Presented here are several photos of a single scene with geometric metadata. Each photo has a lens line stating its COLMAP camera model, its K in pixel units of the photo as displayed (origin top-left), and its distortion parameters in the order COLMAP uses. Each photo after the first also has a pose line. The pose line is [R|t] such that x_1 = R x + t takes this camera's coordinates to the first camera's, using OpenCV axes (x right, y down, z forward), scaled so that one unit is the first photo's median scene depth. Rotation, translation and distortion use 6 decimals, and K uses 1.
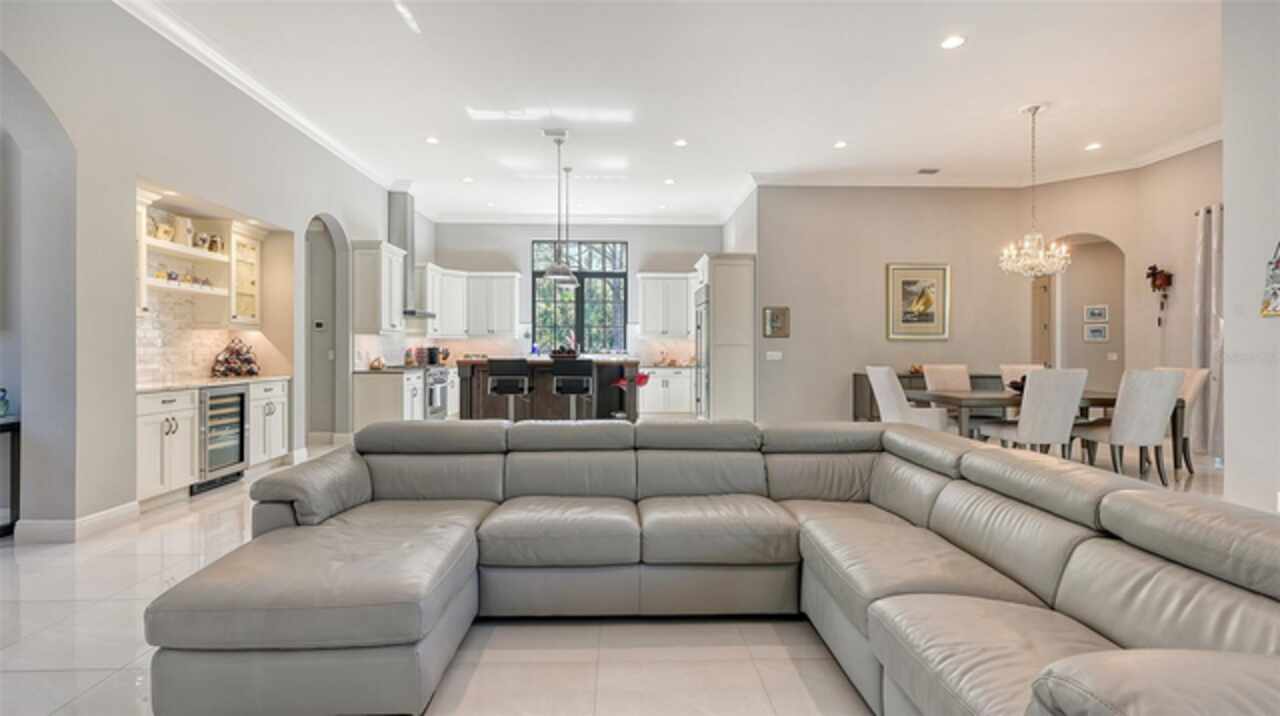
lens RADIAL K [[575.2, 0, 629.4], [0, 575.2, 340.0], [0, 0, 1]] dist [0.011864, 0.000319]
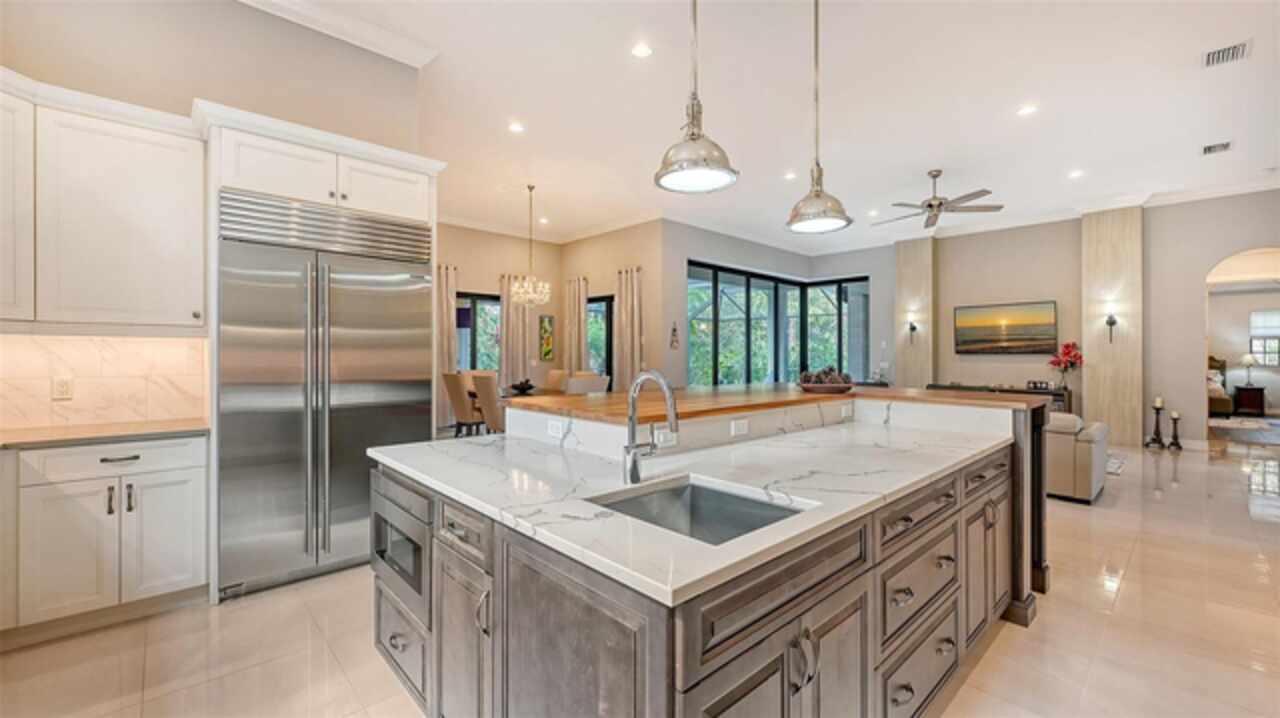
lens RADIAL K [[518.9, 0, 638.4], [0, 518.9, 355.6], [0, 0, 1]] dist [-0.000890, 0.000817]
pose [[-0.653204, -0.008505, 0.757134, -0.421506], [-0.021044, 0.999755, -0.006925, 0.010891], [-0.756889, -0.020457, -0.653223, 1.592494]]
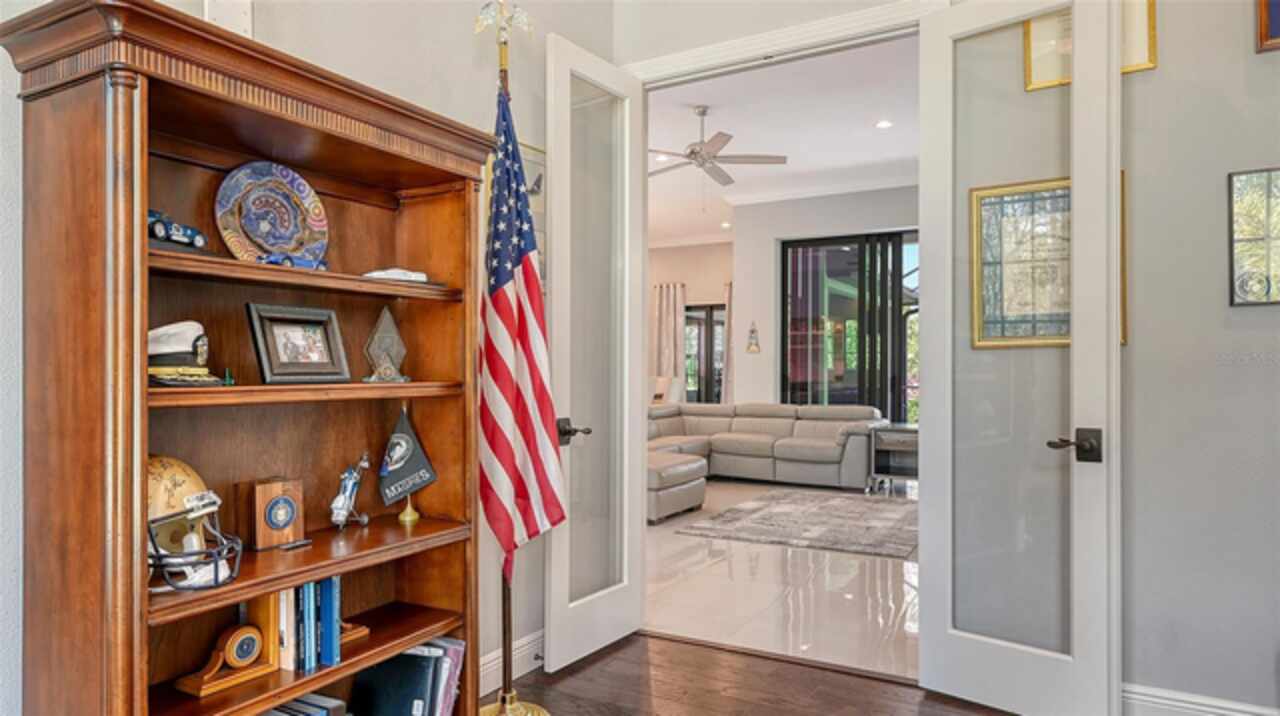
lens RADIAL K [[780.6, 0, 640.6], [0, 780.6, 364.6], [0, 0, 1]] dist [0.001508, 0.000016]
pose [[0.527964, 0.003384, 0.849260, -1.102818], [-0.013735, 0.999895, 0.004554, 0.000855], [-0.849156, -0.014069, 0.527955, -0.198014]]
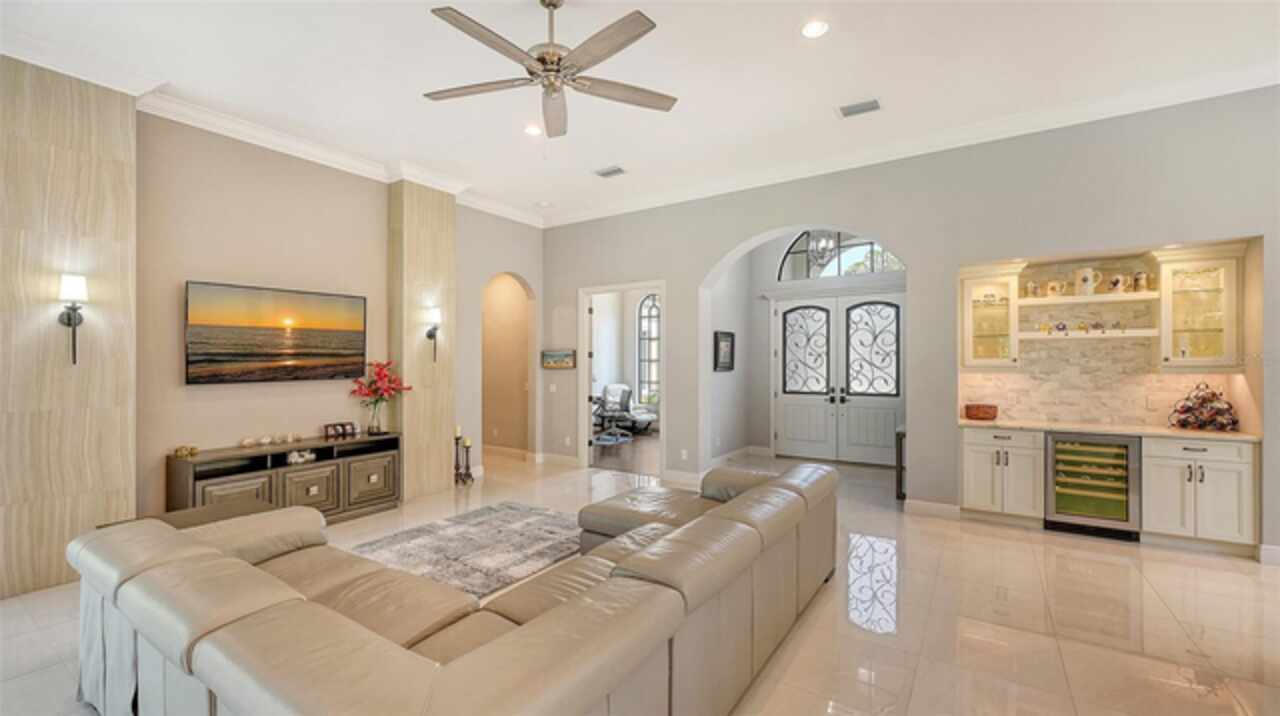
lens RADIAL K [[518.9, 0, 646.2], [0, 518.9, 359.9], [0, 0, 1]] dist [-0.000890, 0.000817]
pose [[-0.565494, -0.001166, -0.824752, 0.380272], [0.016205, 0.999790, -0.012524, -0.039662], [0.824593, -0.020447, -0.565356, 0.749152]]
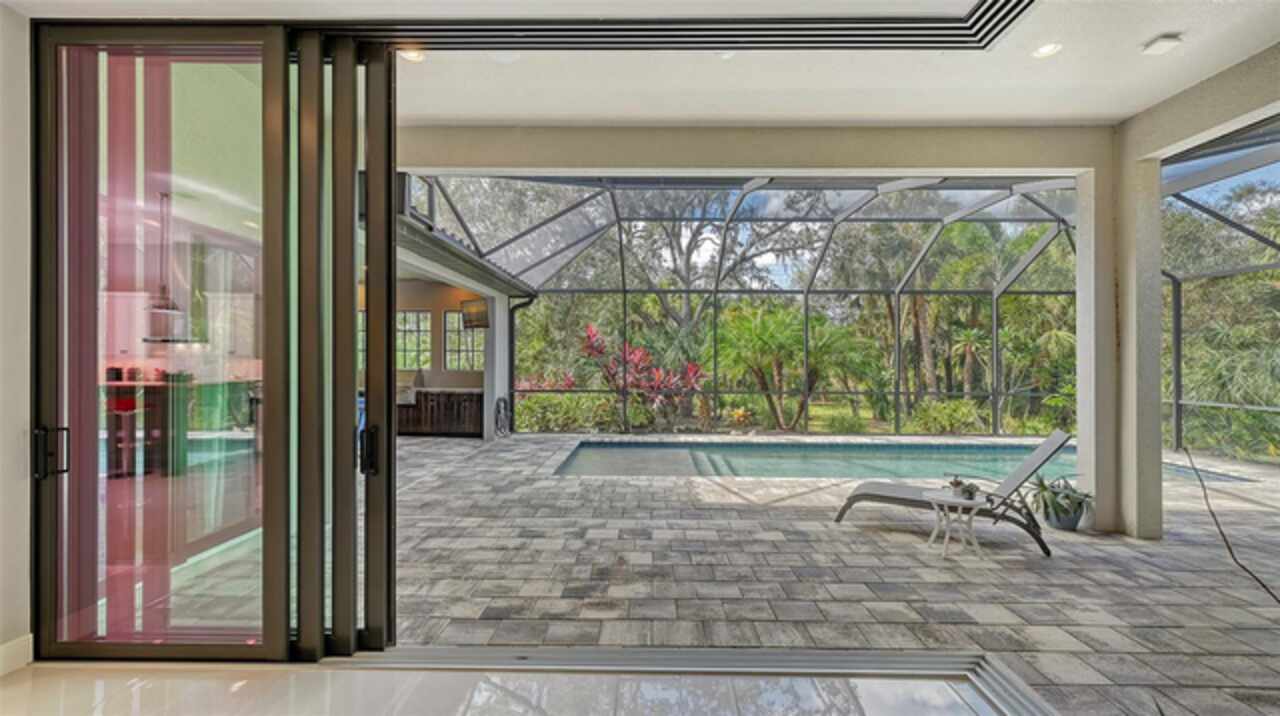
lens RADIAL K [[536.3, 0, 653.4], [0, 536.3, 351.1], [0, 0, 1]] dist [0.001367, 0.001088]
pose [[0.029038, 0.011568, 0.999511, 0.261234], [-0.020753, 0.999724, -0.010967, -0.036036], [-0.999363, -0.020425, 0.029270, -0.000320]]
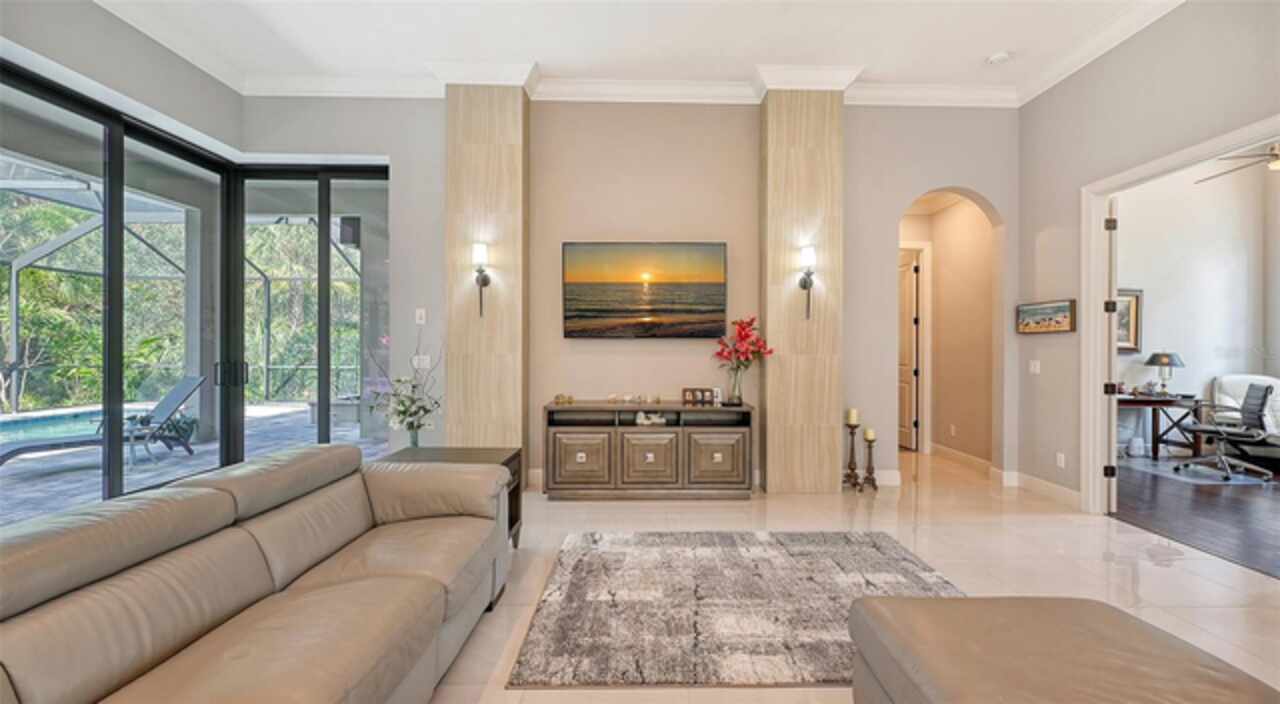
lens RADIAL K [[527.5, 0, 649.5], [0, 527.5, 344.5], [0, 0, 1]] dist [-0.007674, 0.000595]
pose [[-0.999878, -0.010714, 0.011366, 0.008853], [-0.010971, 0.999679, -0.022837, 0.001840], [-0.011118, -0.022959, -0.999675, 0.613773]]
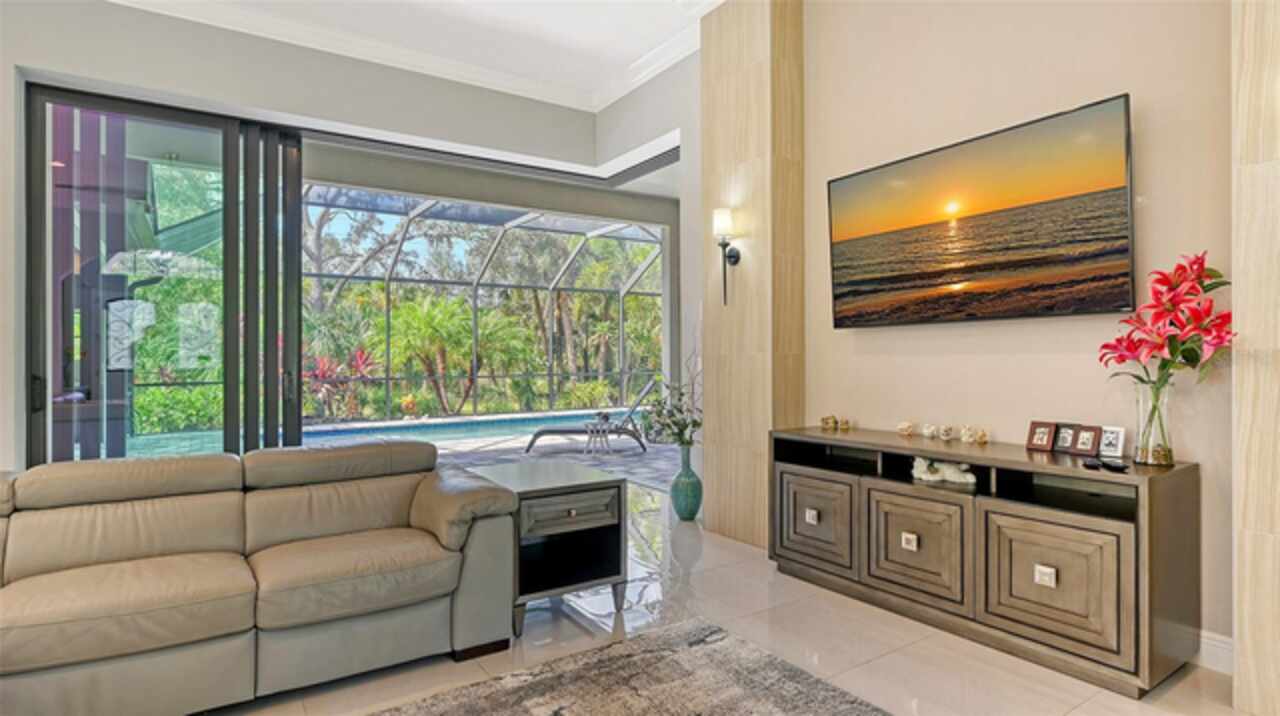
lens RADIAL K [[651.6, 0, 636.9], [0, 651.6, 359.6], [0, 0, 1]] dist [-0.009184, 0.002402]
pose [[-0.529563, -0.005215, 0.848254, -0.287472], [-0.010300, 0.999947, -0.000283, 0.007154], [-0.848208, -0.008887, -0.529589, 0.315569]]
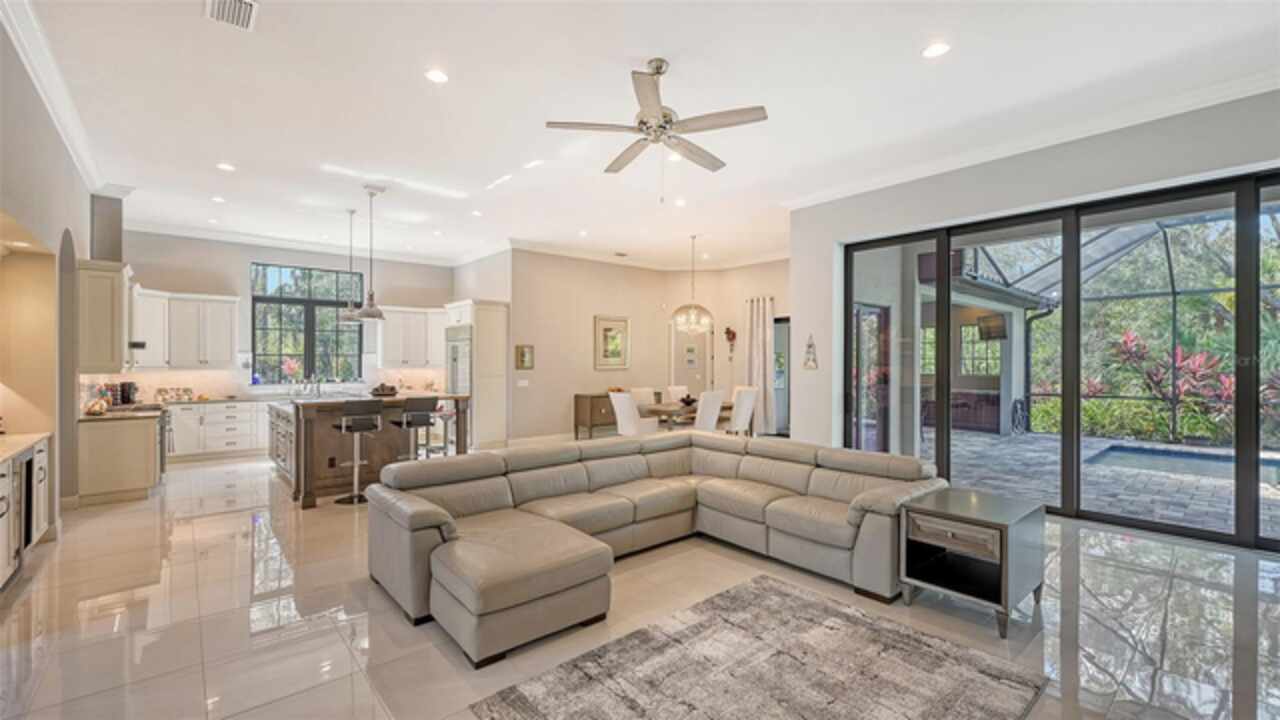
lens RADIAL K [[536.3, 0, 633.3], [0, 536.3, 366.7], [0, 0, 1]] dist [0.001367, 0.001088]
pose [[0.777404, -0.010016, 0.628922, -0.420156], [-0.006355, 0.999697, 0.023776, -0.053470], [-0.628969, -0.022481, 0.777105, -0.111251]]
